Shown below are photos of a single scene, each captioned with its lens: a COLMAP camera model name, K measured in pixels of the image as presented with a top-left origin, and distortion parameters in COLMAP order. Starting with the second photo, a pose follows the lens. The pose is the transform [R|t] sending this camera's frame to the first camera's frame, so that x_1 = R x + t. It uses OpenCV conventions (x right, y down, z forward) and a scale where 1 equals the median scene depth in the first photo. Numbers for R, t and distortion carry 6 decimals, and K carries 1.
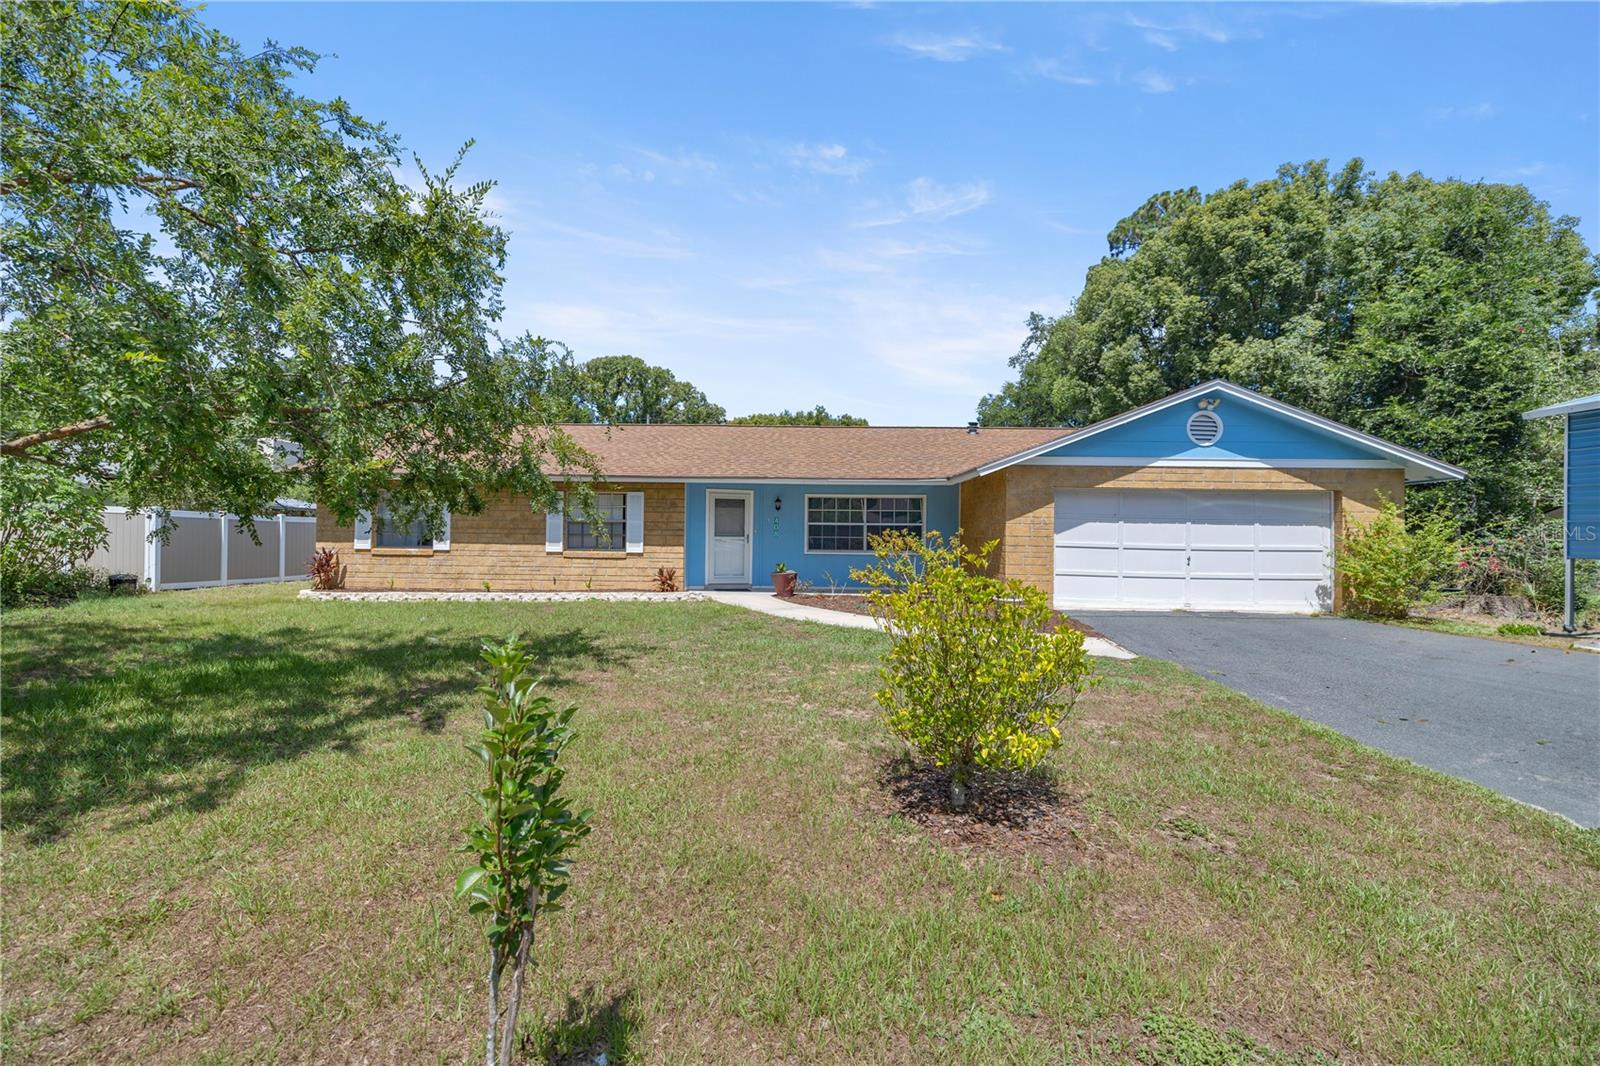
lens RADIAL K [[679.8, 0, 795.7], [0, 679.8, 532.7], [0, 0, 1]] dist [0.001660, 0.001498]
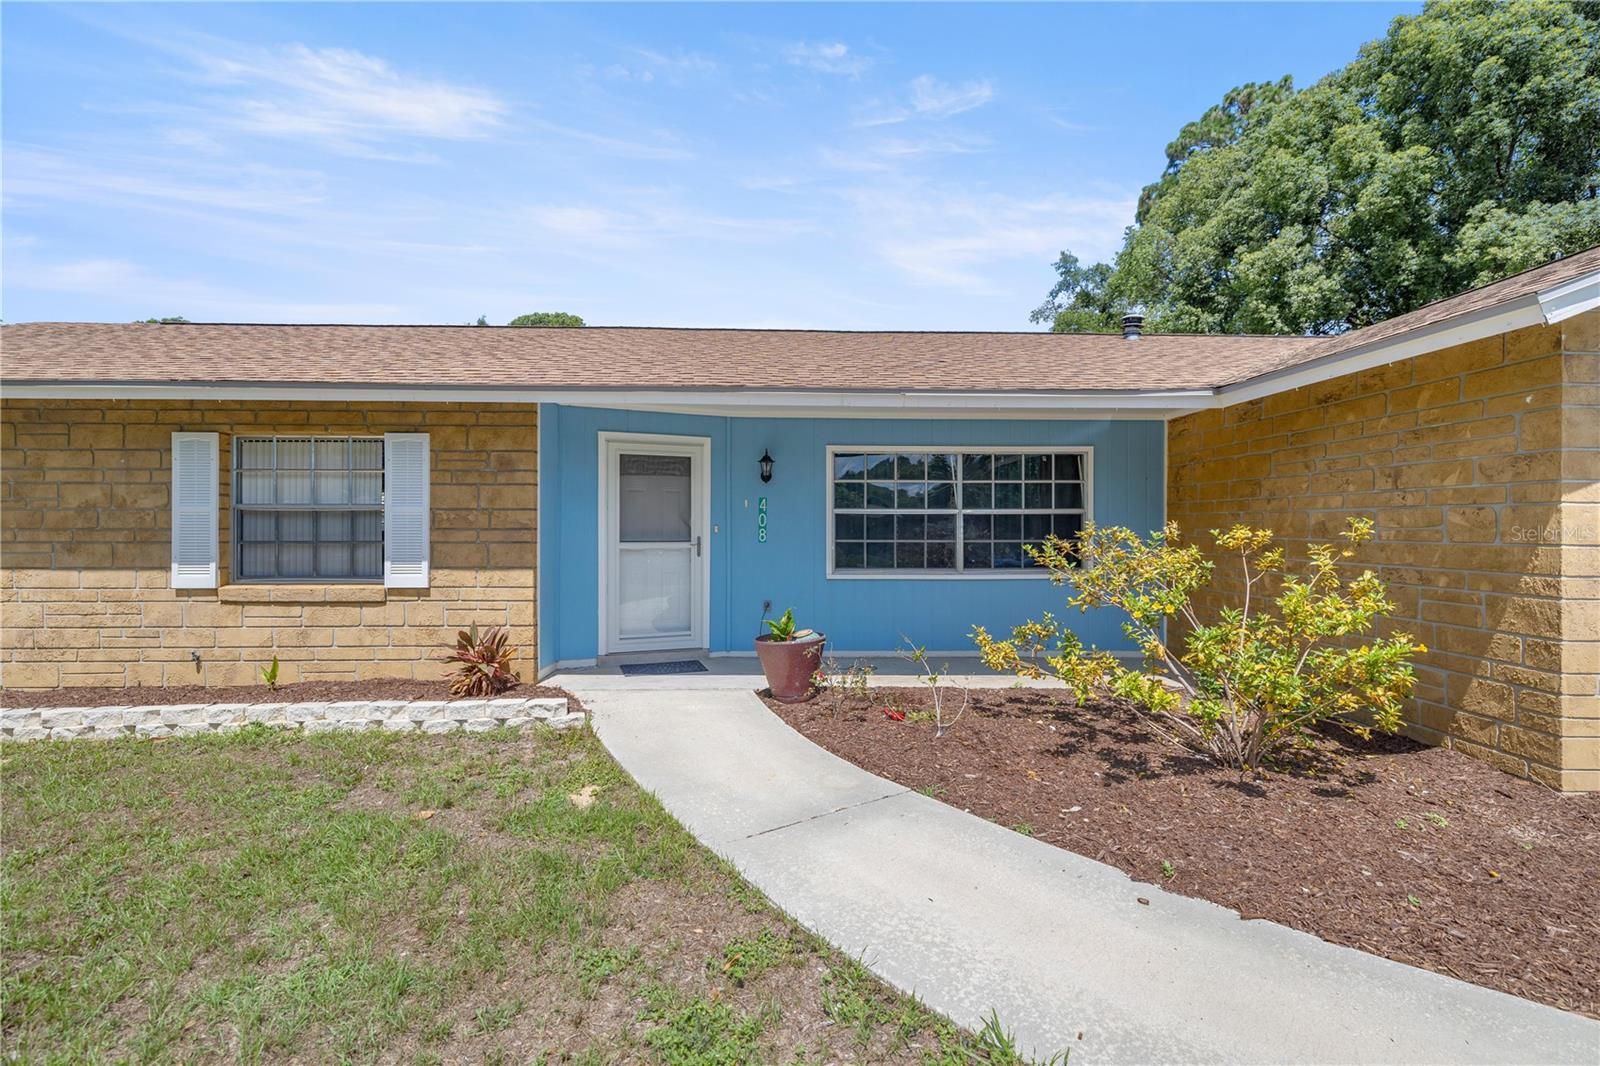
lens RADIAL K [[679.8, 0, 825.9], [0, 679.8, 525.1], [0, 0, 1]] dist [0.001660, 0.001498]
pose [[0.995167, -0.009480, 0.097737, -0.031172], [0.009915, 0.999943, -0.003970, -0.002715], [-0.097694, 0.004920, 0.995204, 0.558256]]
